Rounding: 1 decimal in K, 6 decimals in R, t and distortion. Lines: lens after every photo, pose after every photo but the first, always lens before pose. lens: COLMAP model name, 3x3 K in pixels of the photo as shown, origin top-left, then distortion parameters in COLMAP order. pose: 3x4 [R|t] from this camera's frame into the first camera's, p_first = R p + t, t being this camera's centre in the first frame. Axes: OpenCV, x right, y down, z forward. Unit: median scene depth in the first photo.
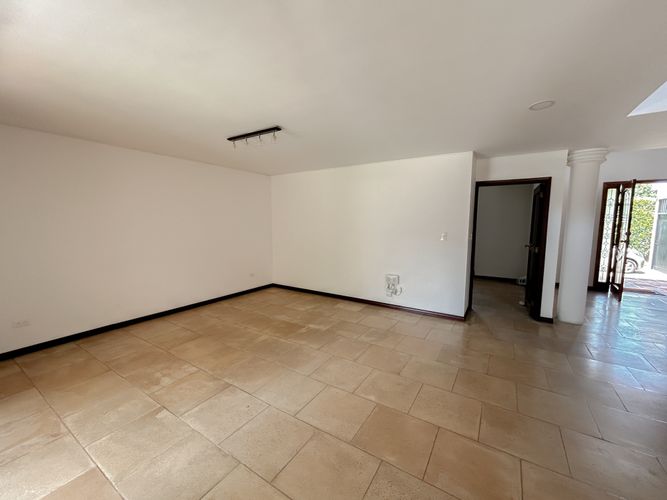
lens RADIAL K [[271.4, 0, 335.0], [0, 271.4, 251.4], [0, 0, 1]] dist [0.001718, -0.000020]
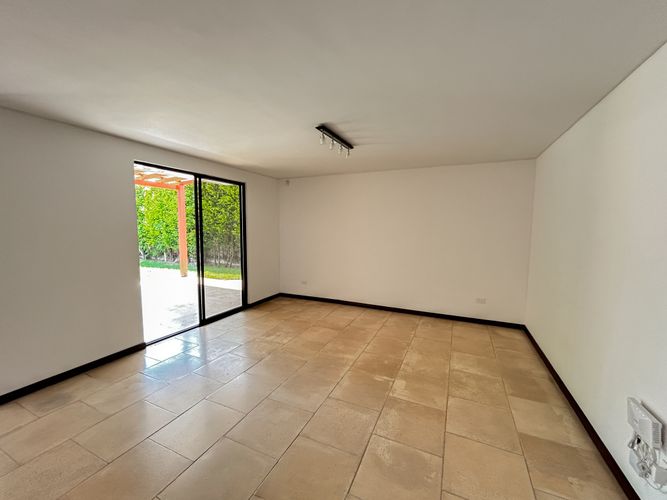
lens RADIAL K [[271.4, 0, 330.2], [0, 271.4, 248.6], [0, 0, 1]] dist [0.001718, -0.000020]
pose [[0.126922, 0.079557, -0.988717, 0.584006], [-0.113843, 0.991360, 0.065156, -0.090011], [0.985358, 0.104289, 0.134882, 0.764581]]
